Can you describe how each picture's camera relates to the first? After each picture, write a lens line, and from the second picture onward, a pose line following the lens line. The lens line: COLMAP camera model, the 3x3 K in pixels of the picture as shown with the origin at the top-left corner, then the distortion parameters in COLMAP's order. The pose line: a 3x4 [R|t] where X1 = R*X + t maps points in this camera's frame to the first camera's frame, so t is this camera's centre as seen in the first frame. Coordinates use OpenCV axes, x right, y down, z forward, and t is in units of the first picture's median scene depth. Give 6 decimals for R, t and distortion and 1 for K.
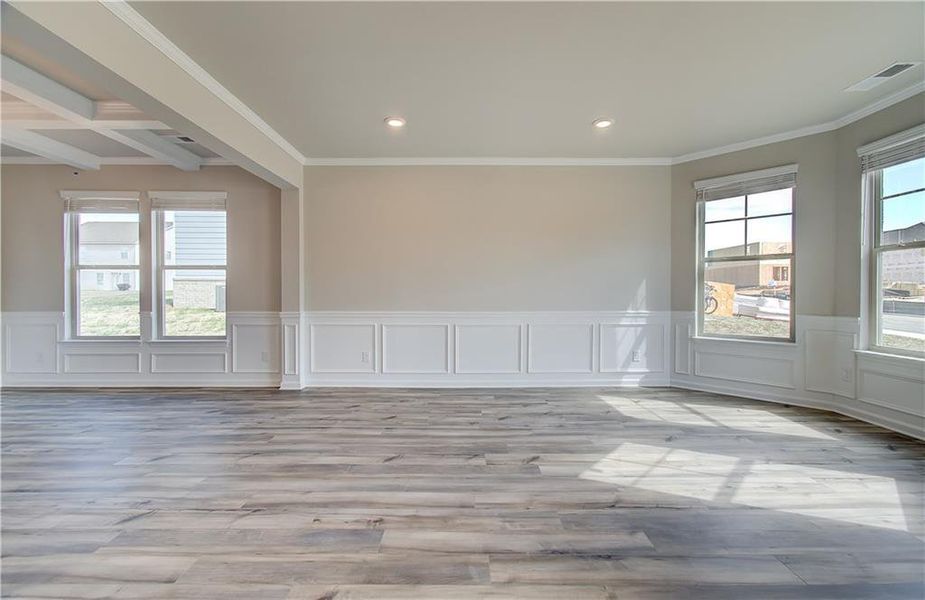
lens RADIAL K [[399.2, 0, 463.9], [0, 399.2, 297.5], [0, 0, 1]] dist [0.003578, 0.002281]
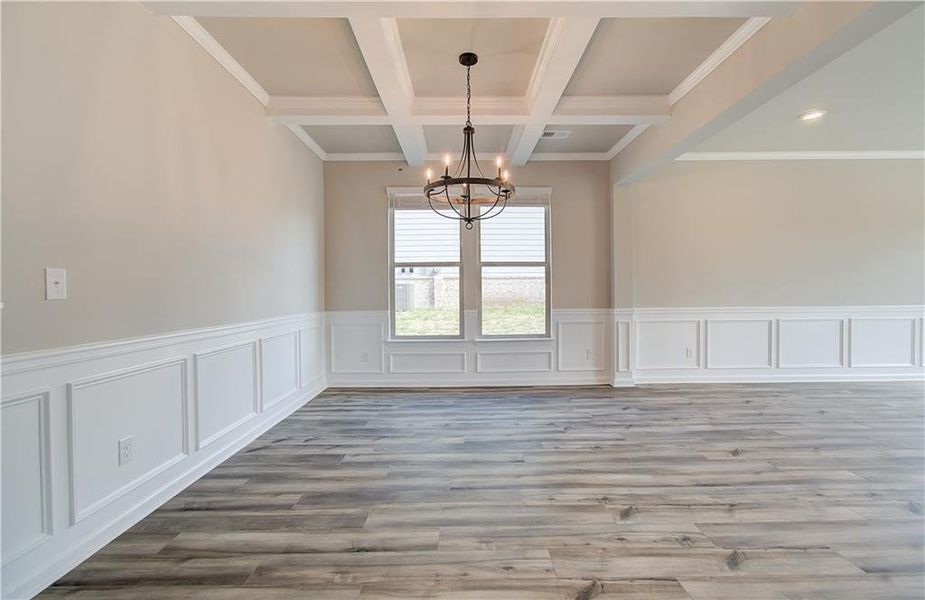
lens RADIAL K [[411.6, 0, 454.5], [0, 411.6, 299.7], [0, 0, 1]] dist [-0.015075, 0.004369]
pose [[0.999933, -0.011346, 0.002456, -0.834939], [0.011318, 0.999874, 0.011154, -0.001660], [-0.002583, -0.011126, 0.999935, -0.010884]]
